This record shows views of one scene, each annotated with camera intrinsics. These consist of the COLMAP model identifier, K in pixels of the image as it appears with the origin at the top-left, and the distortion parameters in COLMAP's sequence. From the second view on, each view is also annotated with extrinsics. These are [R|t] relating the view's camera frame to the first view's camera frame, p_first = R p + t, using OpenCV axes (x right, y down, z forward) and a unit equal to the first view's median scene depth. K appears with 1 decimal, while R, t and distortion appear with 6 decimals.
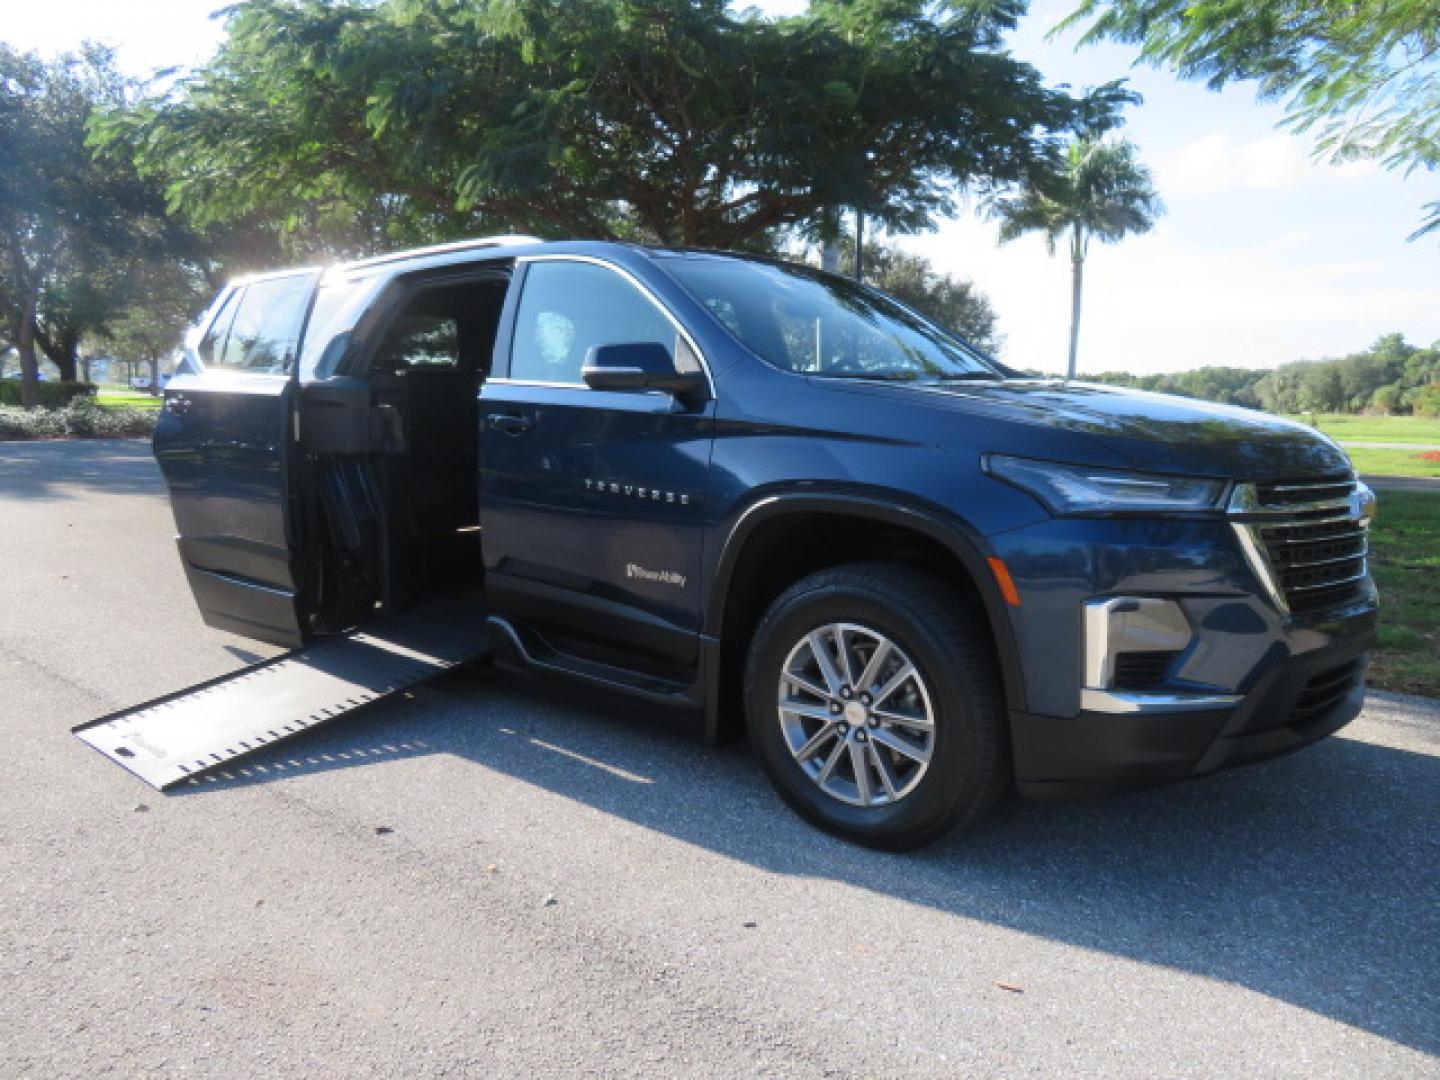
lens RADIAL K [[1022.9, 0, 716.2], [0, 1022.9, 533.4], [0, 0, 1]] dist [-0.011668, 0.012142]
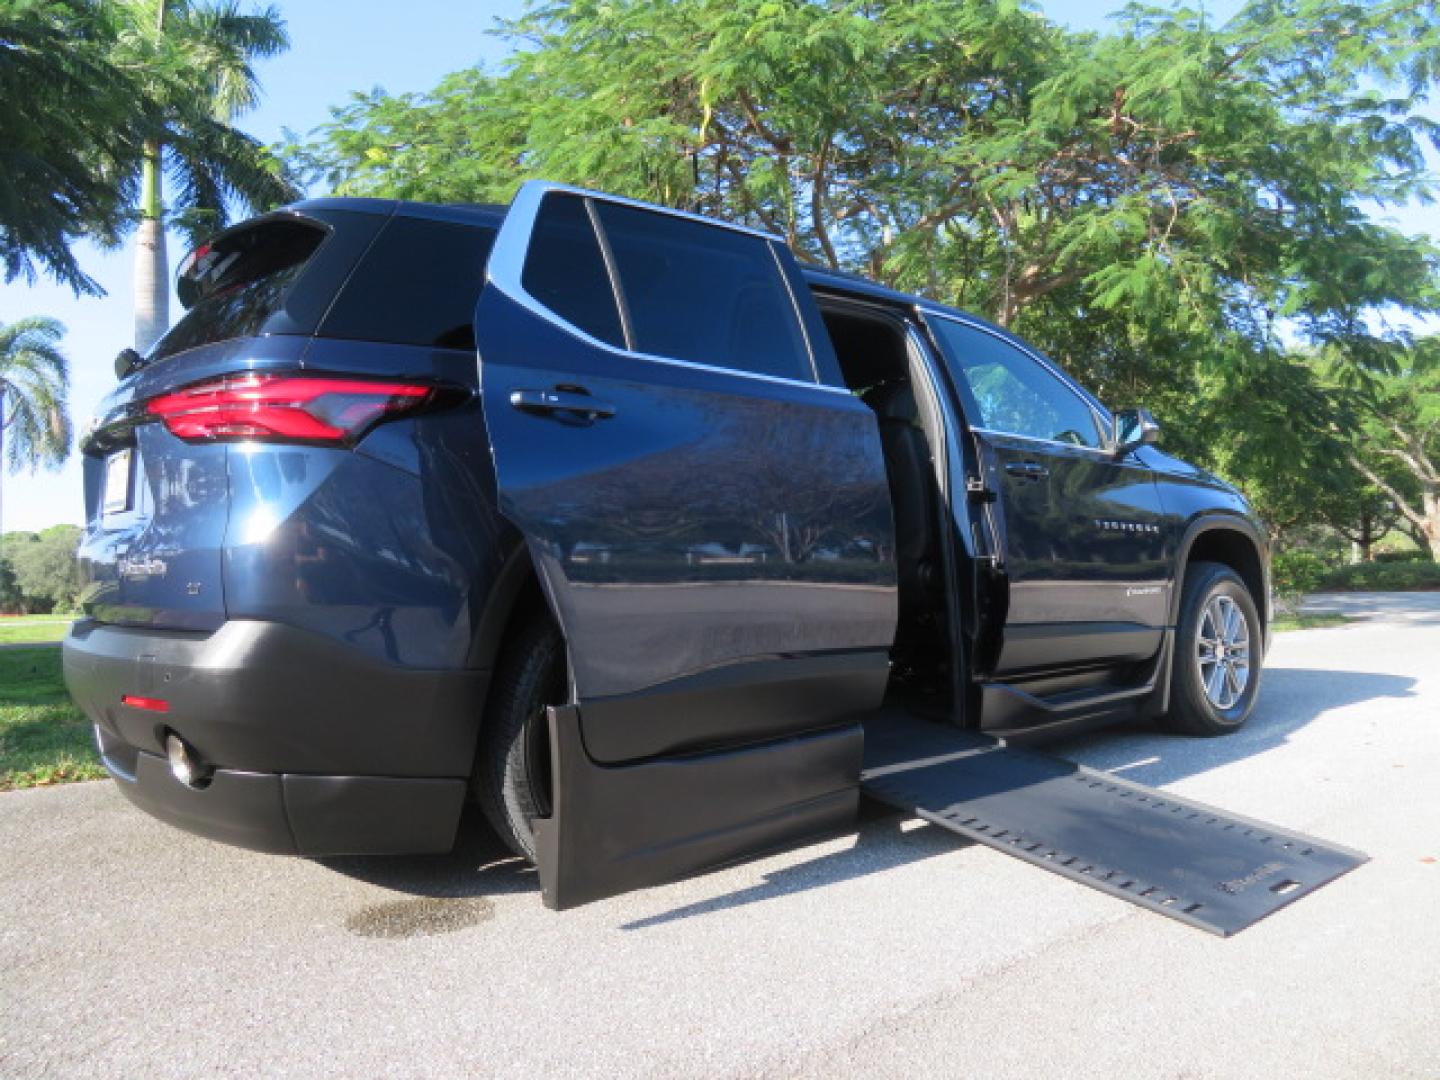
lens RADIAL K [[1022.9, 0, 714.8], [0, 1022.9, 532.6], [0, 0, 1]] dist [-0.011668, 0.012142]
pose [[0.162917, 0.029093, 0.986211, -1.583101], [0.158860, 0.985750, -0.055322, -0.049471], [-0.973767, 0.165683, 0.155974, 1.474414]]
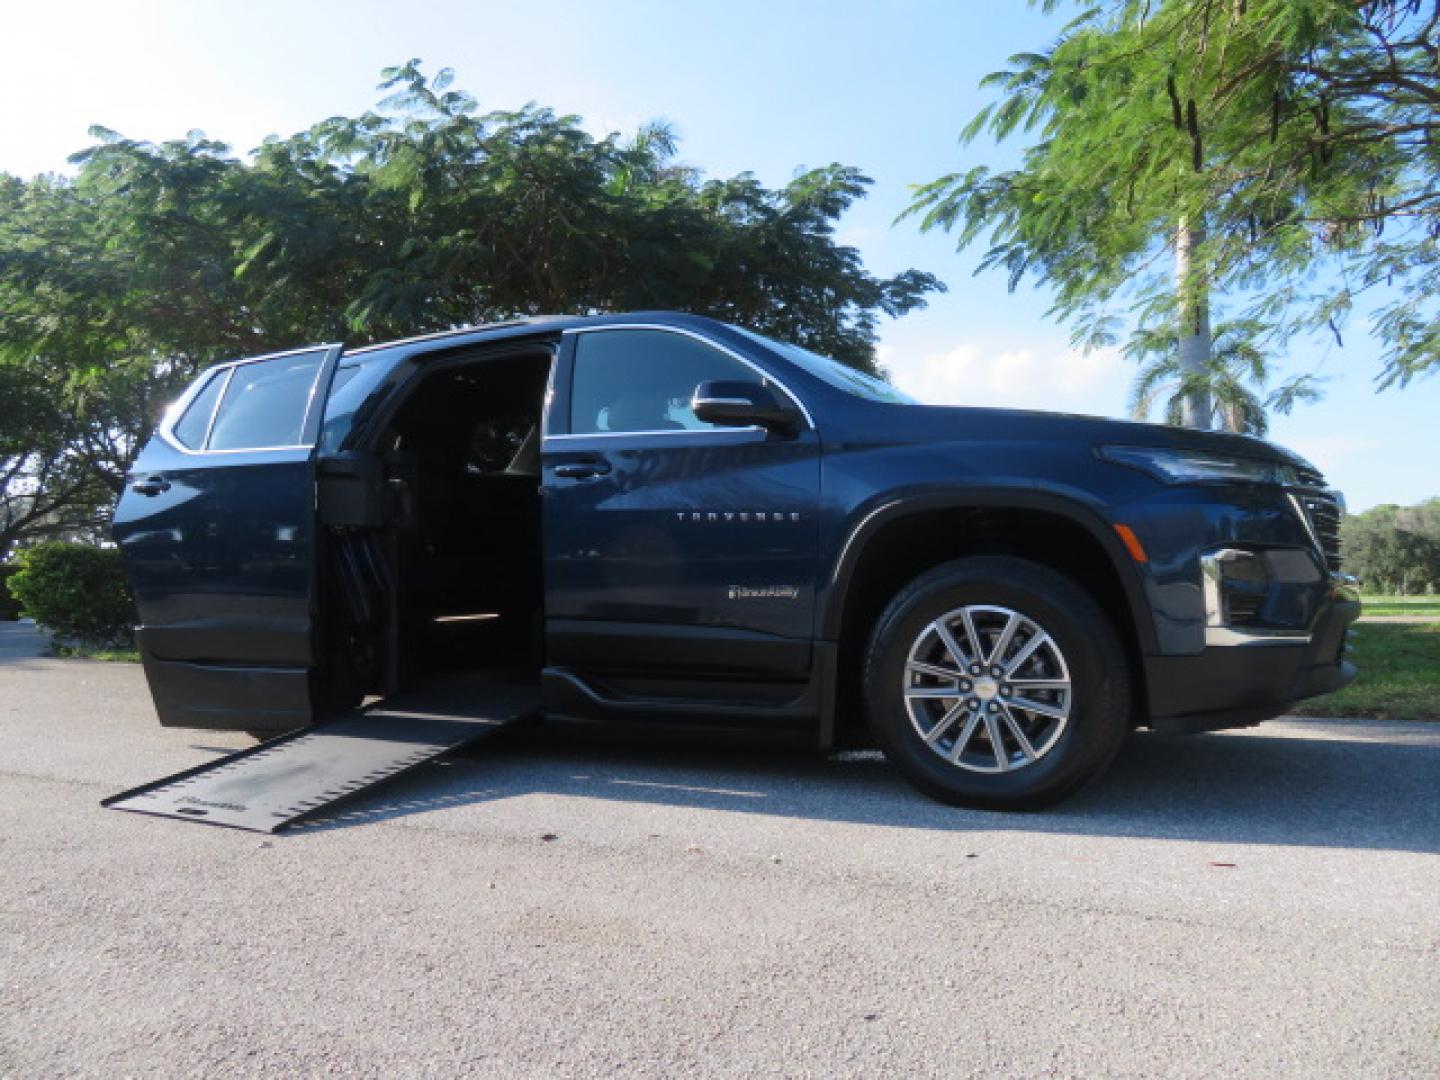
lens RADIAL K [[1022.9, 0, 713.4], [0, 1022.9, 535.4], [0, 0, 1]] dist [-0.011668, 0.012142]
pose [[0.972468, -0.012750, 0.232687, -0.401469], [0.054951, 0.982891, -0.175799, 0.188822], [-0.226465, 0.183745, 0.956531, -0.026109]]
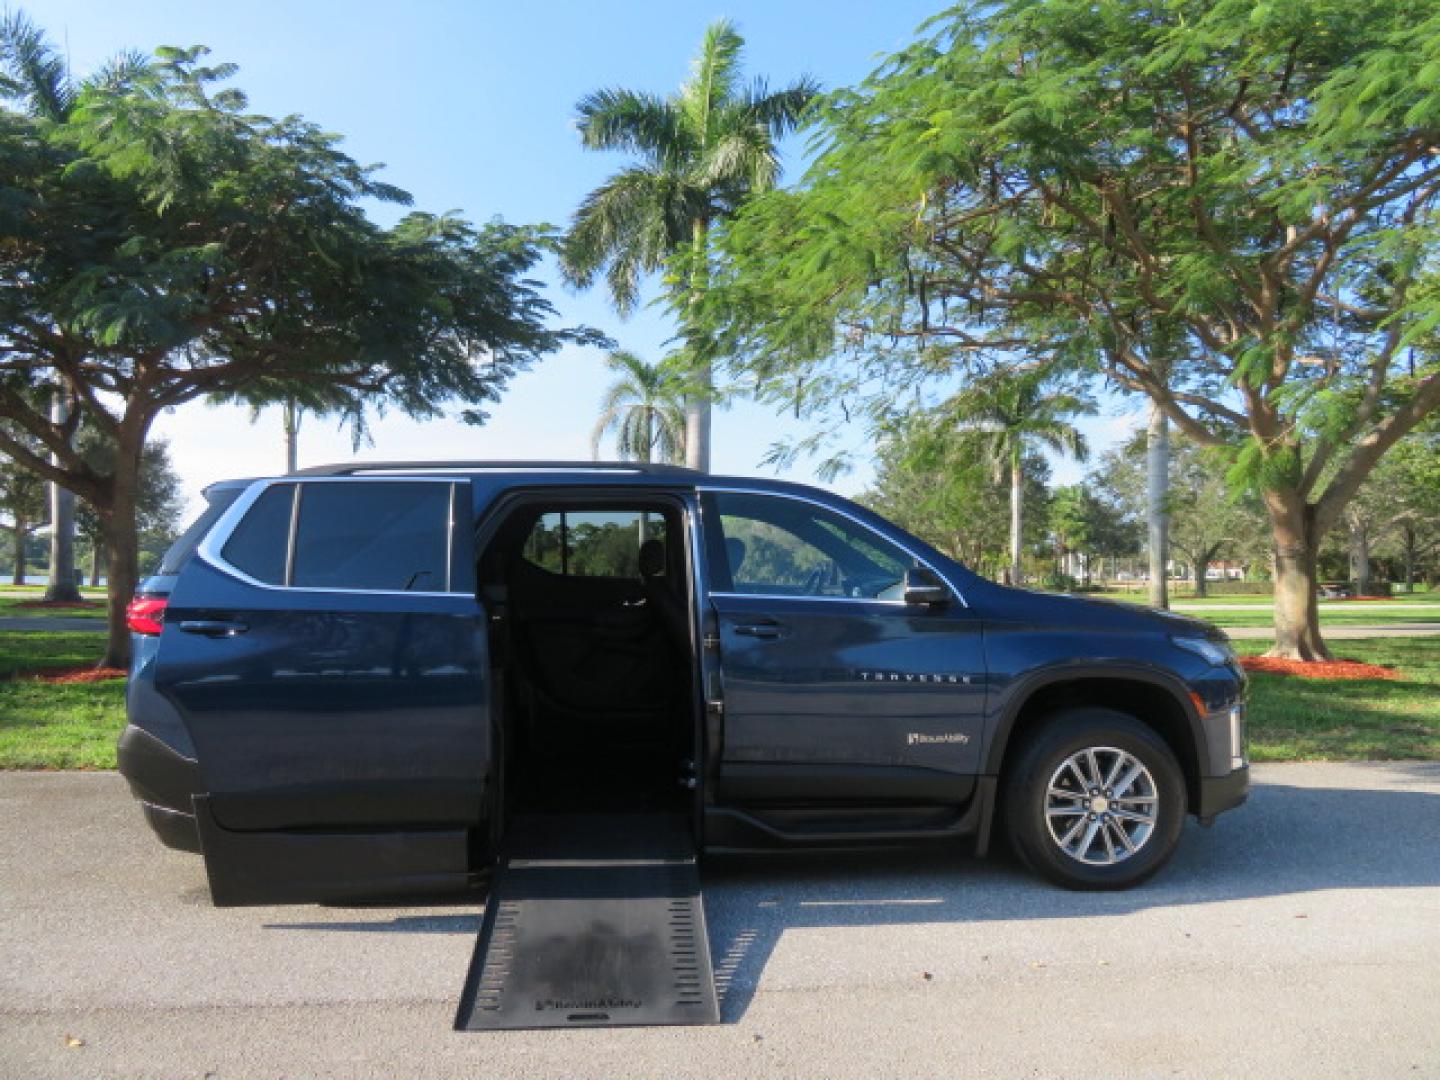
lens RADIAL K [[1022.9, 0, 715.2], [0, 1022.9, 531.8], [0, 0, 1]] dist [-0.011668, 0.012142]
pose [[0.692598, 0.020784, 0.721024, -1.380809], [0.095111, 0.988226, -0.119847, -0.103170], [-0.715026, 0.151583, 0.682467, 0.287155]]
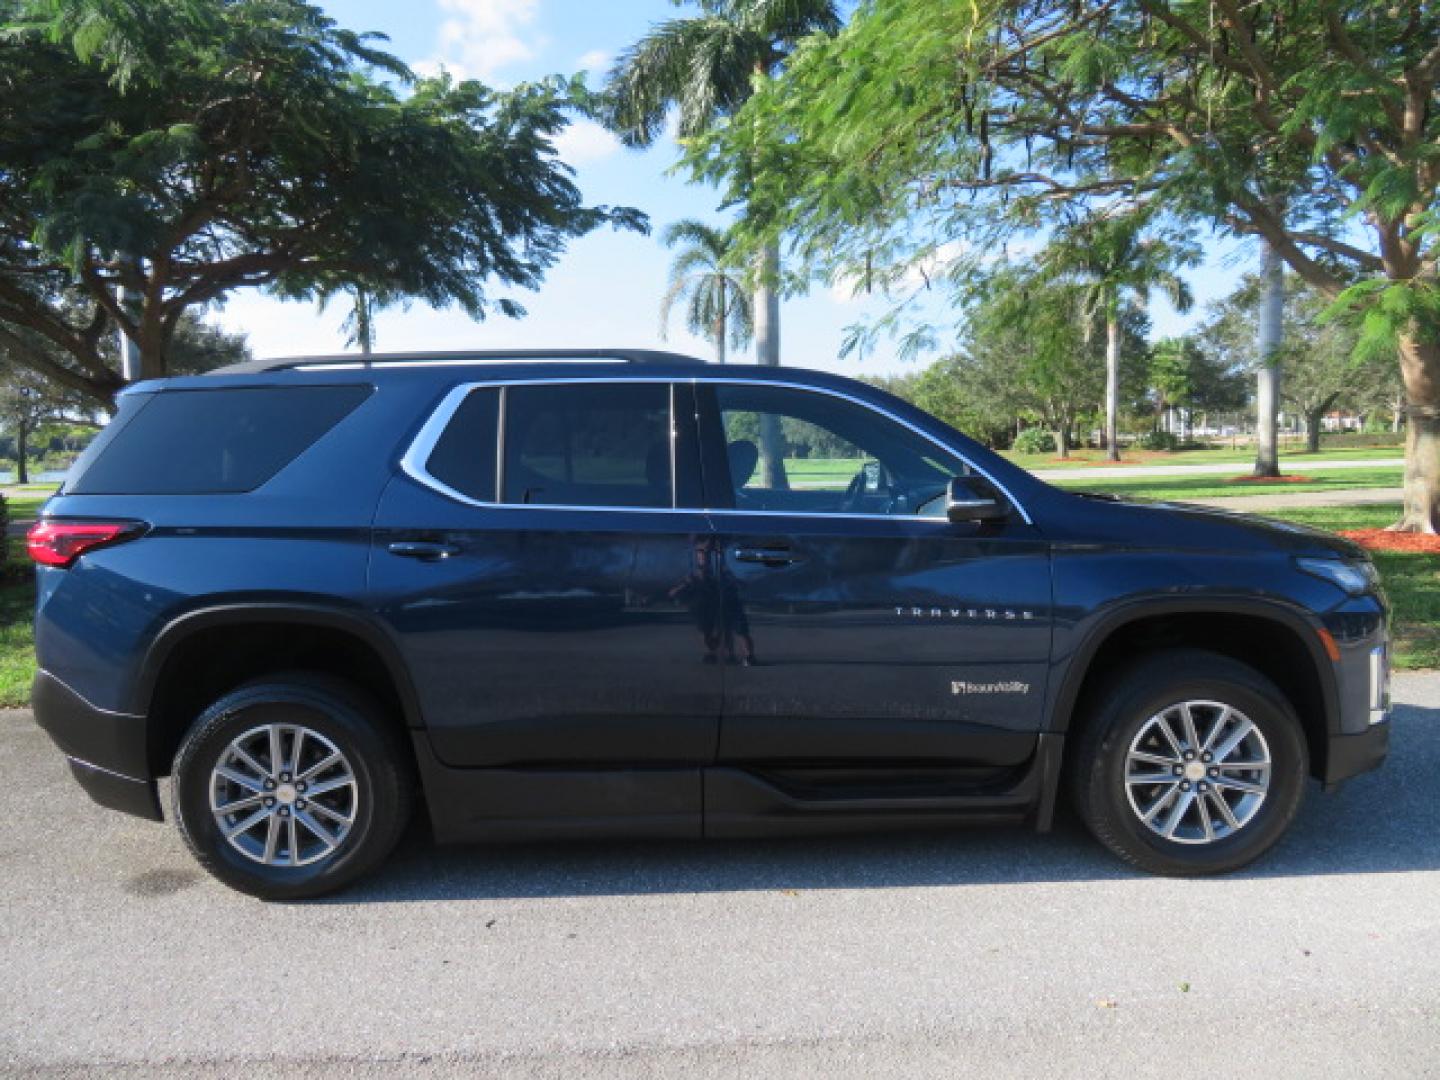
lens RADIAL K [[1022.9, 0, 719.1], [0, 1022.9, 525.4], [0, 0, 1]] dist [-0.011668, 0.012142]
pose [[0.748198, -0.087150, 0.657727, -1.079945], [0.123706, 0.992276, -0.009244, -0.180230], [-0.651841, 0.088282, 0.753200, 0.403930]]
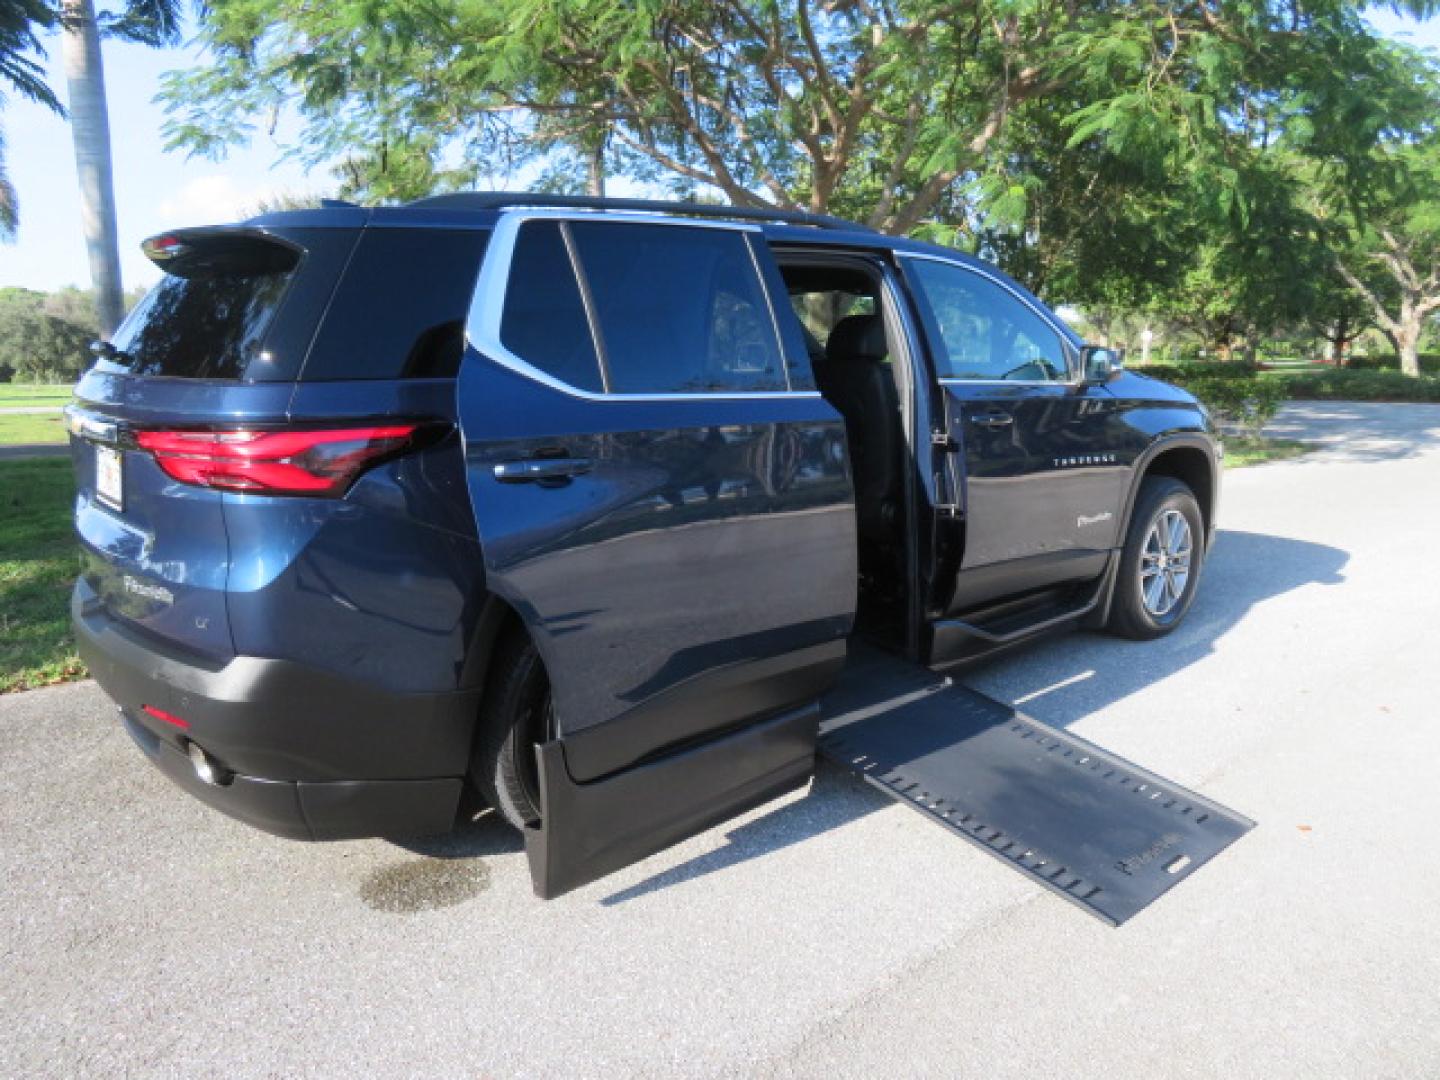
lens RADIAL K [[1022.9, 0, 713.7], [0, 1022.9, 525.4], [0, 0, 1]] dist [-0.011668, 0.012142]
pose [[0.139964, -0.177940, 0.974037, -1.622151], [0.143188, 0.977017, 0.157909, -0.263627], [-0.979749, 0.117368, 0.162226, 1.433006]]
